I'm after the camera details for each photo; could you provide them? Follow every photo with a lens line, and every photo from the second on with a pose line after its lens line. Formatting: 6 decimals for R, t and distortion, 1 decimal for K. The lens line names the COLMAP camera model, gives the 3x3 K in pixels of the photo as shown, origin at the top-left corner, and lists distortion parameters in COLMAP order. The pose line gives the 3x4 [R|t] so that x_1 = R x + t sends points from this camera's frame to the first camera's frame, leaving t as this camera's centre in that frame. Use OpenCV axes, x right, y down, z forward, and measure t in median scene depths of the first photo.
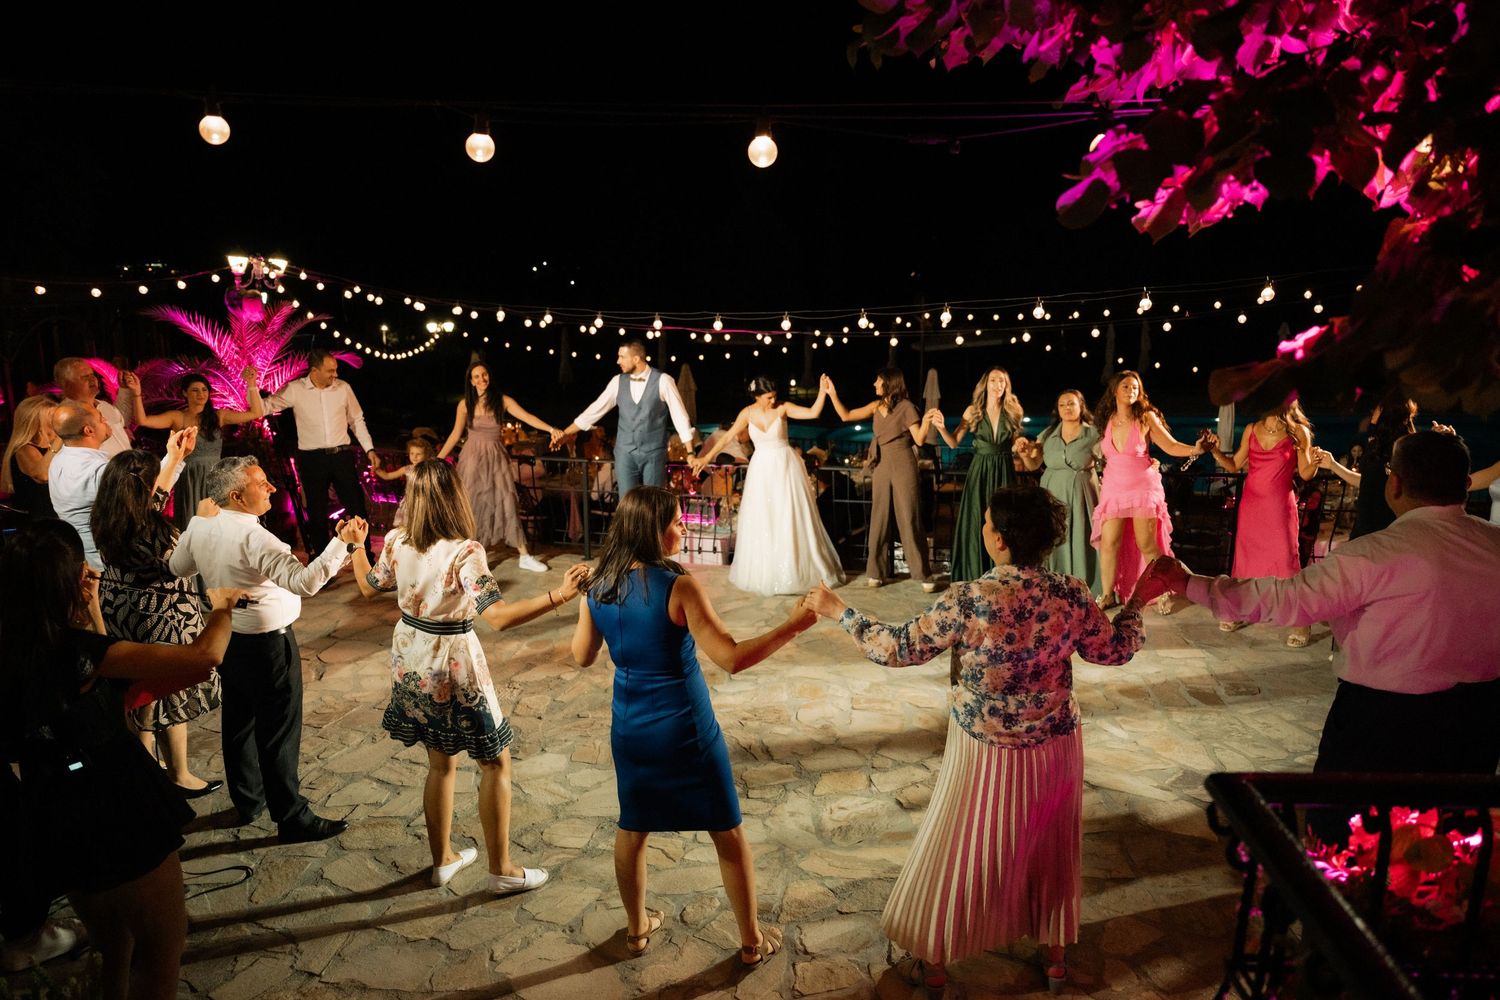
lens RADIAL K [[1046.0, 0, 751.0], [0, 1046.0, 542.7], [0, 0, 1]] dist [0.026061, -0.010995]
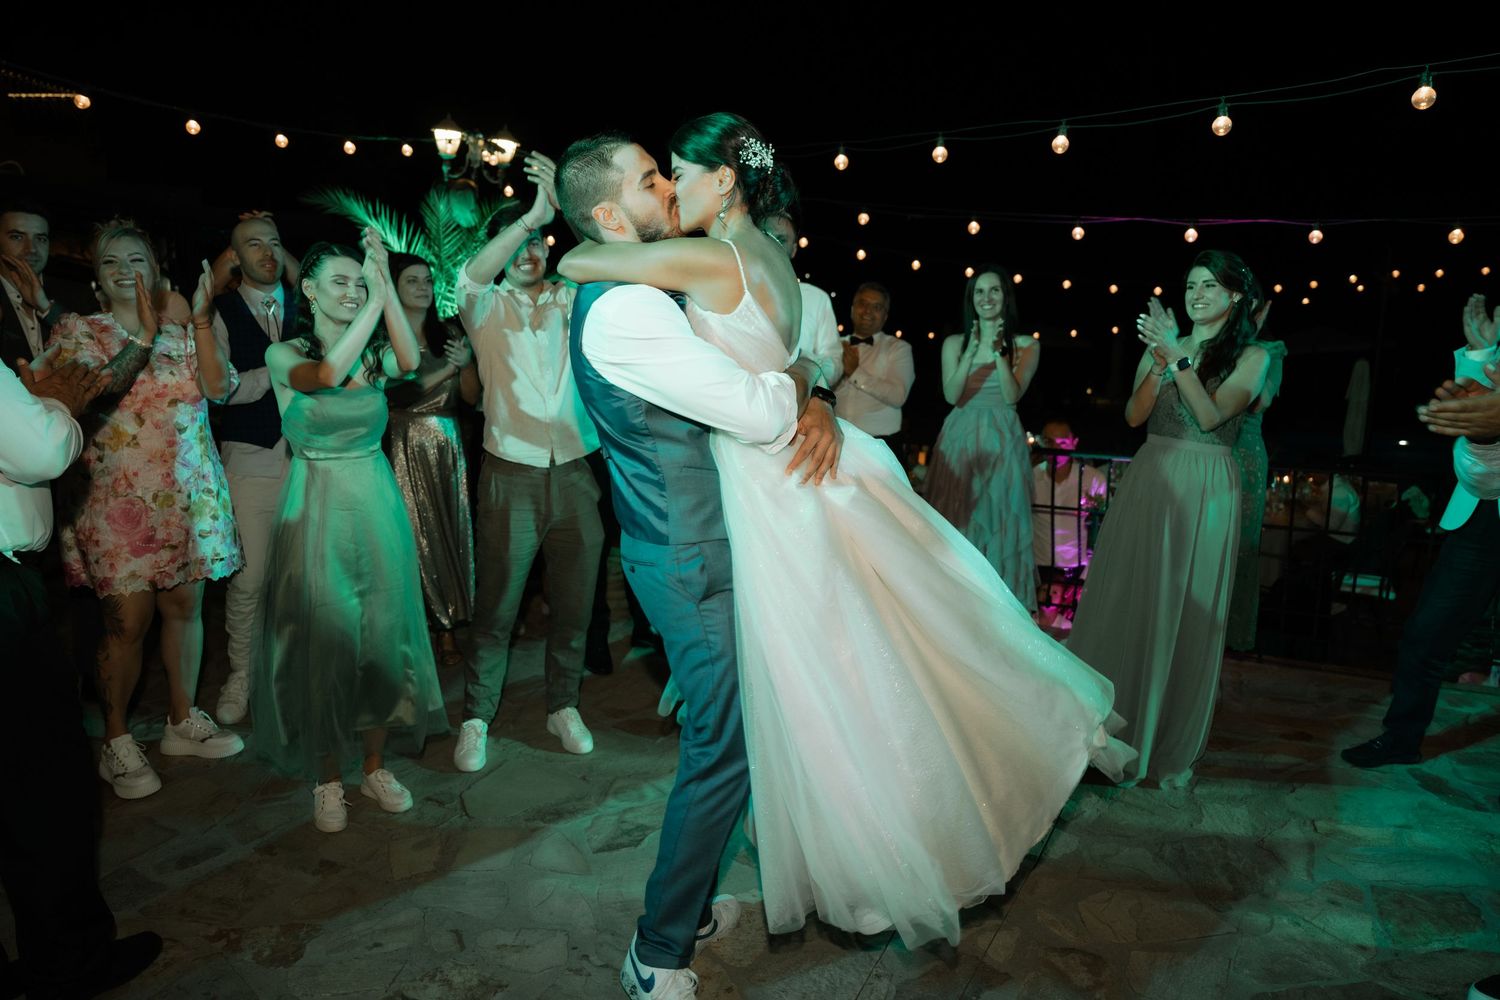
lens RADIAL K [[1046.0, 0, 736.6], [0, 1046.0, 505.2], [0, 0, 1]] dist [0.026061, -0.010995]
pose [[0.968260, 0.056676, -0.243433, -0.123896], [-0.068515, 0.996830, -0.040436, -0.012983], [0.240369, 0.055831, 0.969075, 0.394214]]
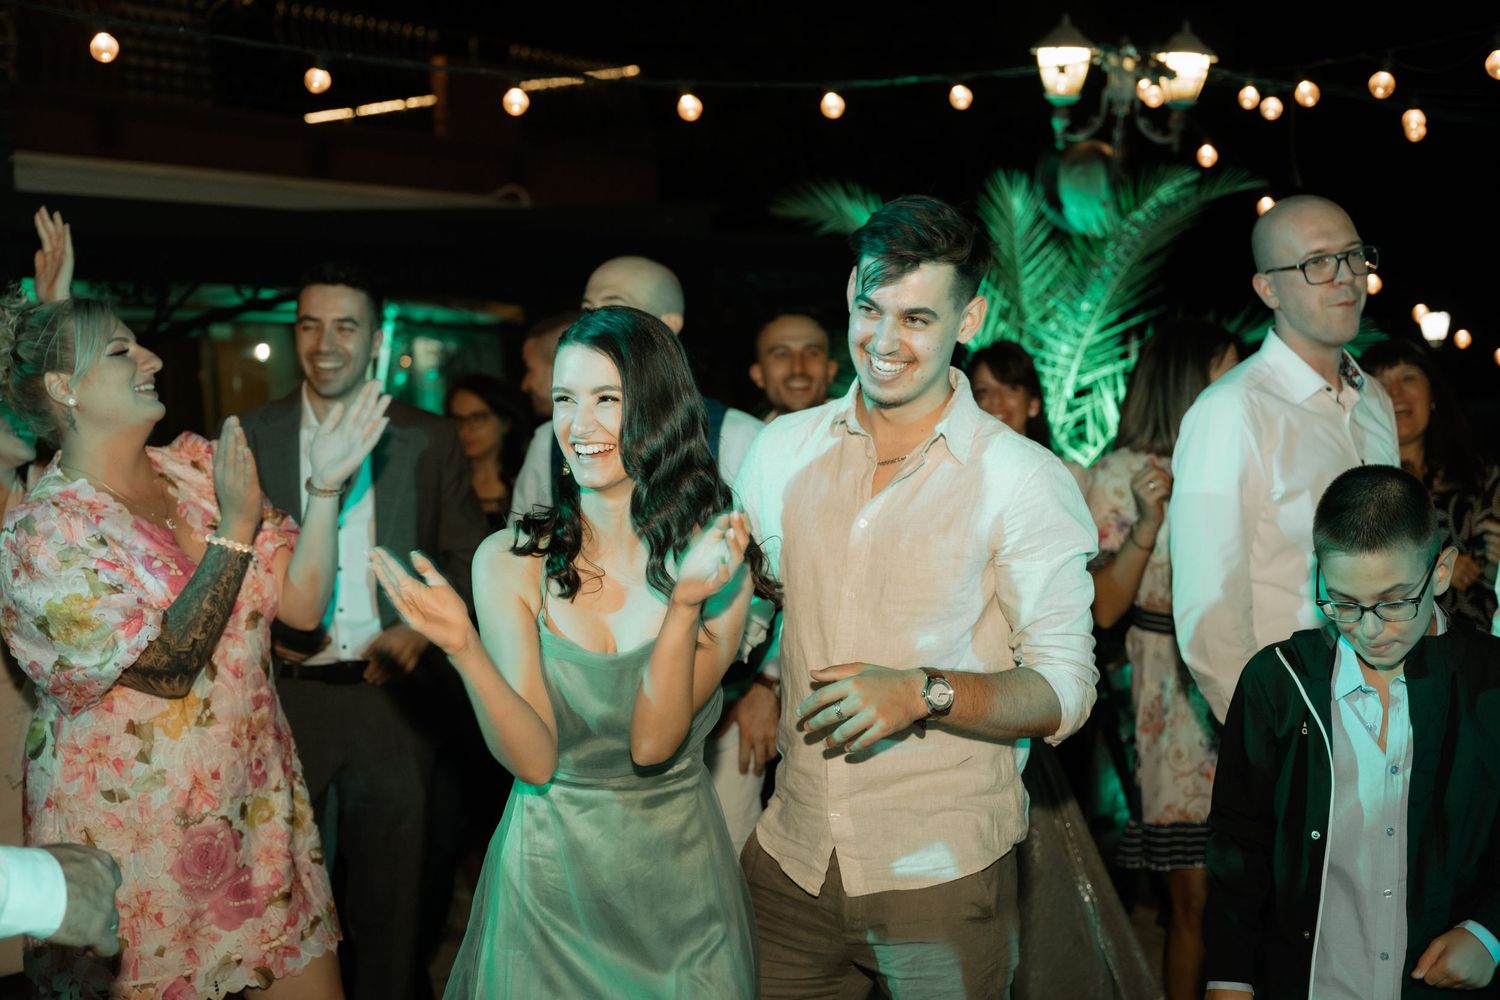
lens RADIAL K [[2012.5, 0, 781.5], [0, 2012.5, 522.3], [0, 0, 1]] dist [-0.002549, 0.000000]
pose [[0.699646, 0.025778, -0.714024, -0.083531], [-0.135774, 0.985936, -0.097446, -0.045454], [0.701470, 0.165124, 0.693306, 0.511749]]
